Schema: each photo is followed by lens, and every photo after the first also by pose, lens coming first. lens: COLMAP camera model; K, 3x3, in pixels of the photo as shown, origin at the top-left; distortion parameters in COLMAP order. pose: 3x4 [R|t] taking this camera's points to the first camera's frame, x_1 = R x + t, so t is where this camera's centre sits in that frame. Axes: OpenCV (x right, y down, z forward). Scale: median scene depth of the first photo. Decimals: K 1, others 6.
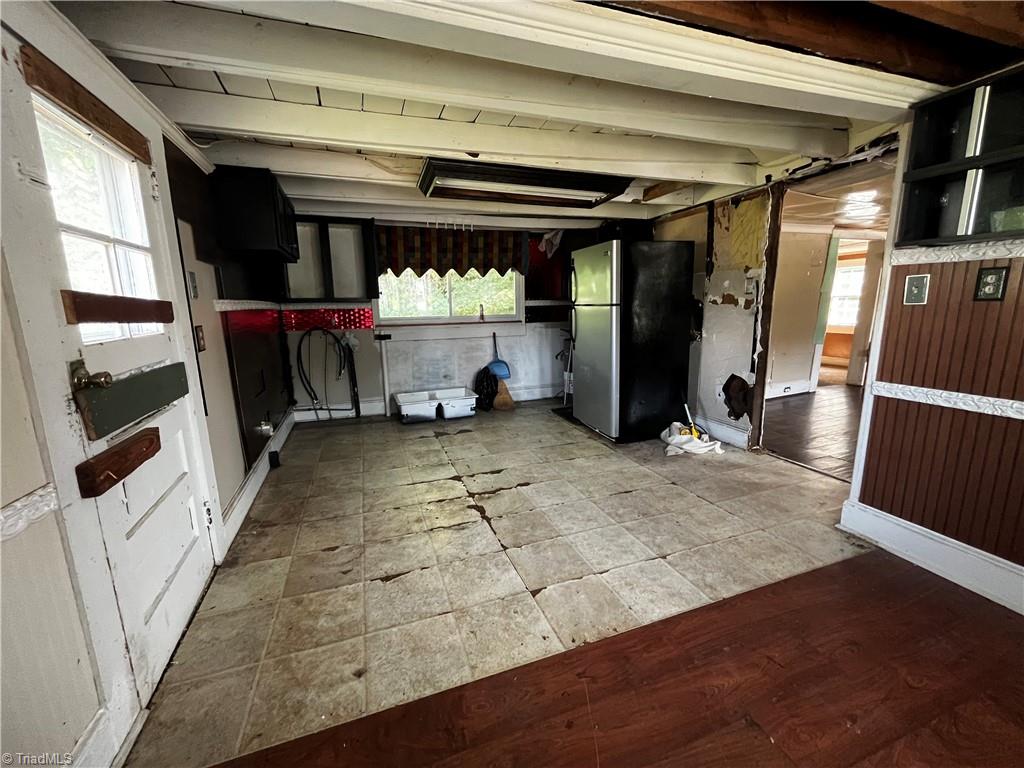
lens RADIAL K [[417.5, 0, 511.5], [0, 417.5, 379.6], [0, 0, 1]] dist [0.000398, 0.000004]
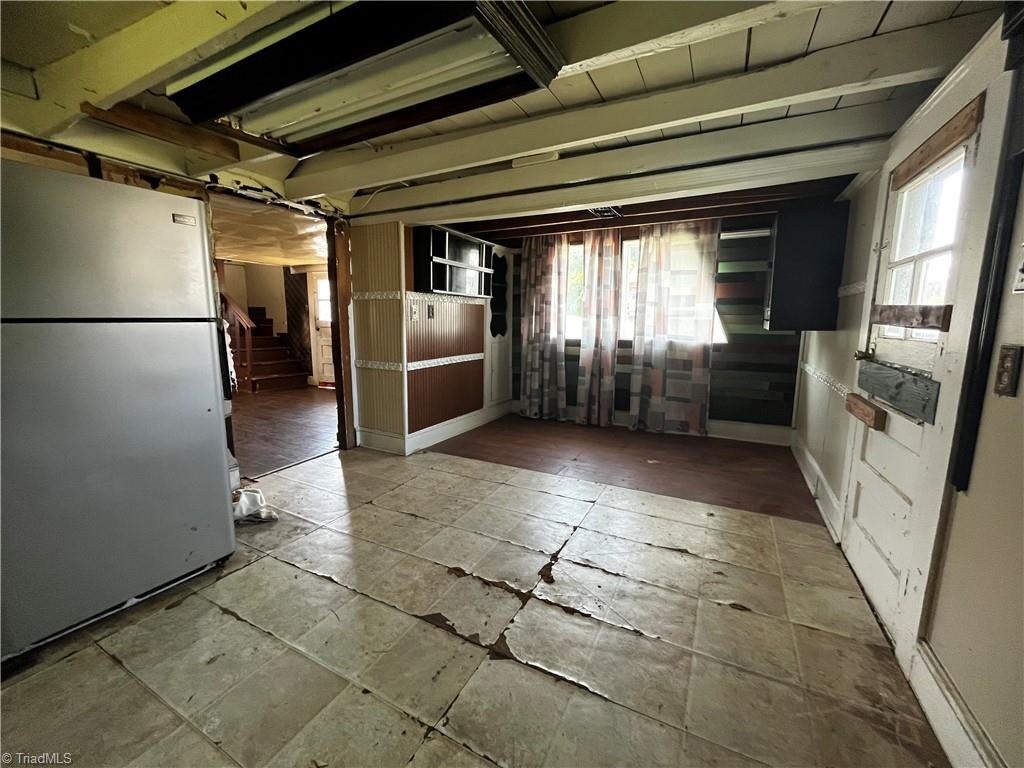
lens RADIAL K [[417.5, 0, 511.5], [0, 417.5, 379.6], [0, 0, 1]] dist [0.000398, 0.000004]
pose [[-0.679771, -0.091395, 0.727708, -0.617638], [0.140769, 0.957500, 0.251751, -0.266452], [-0.719789, 0.273572, -0.638015, 1.556957]]
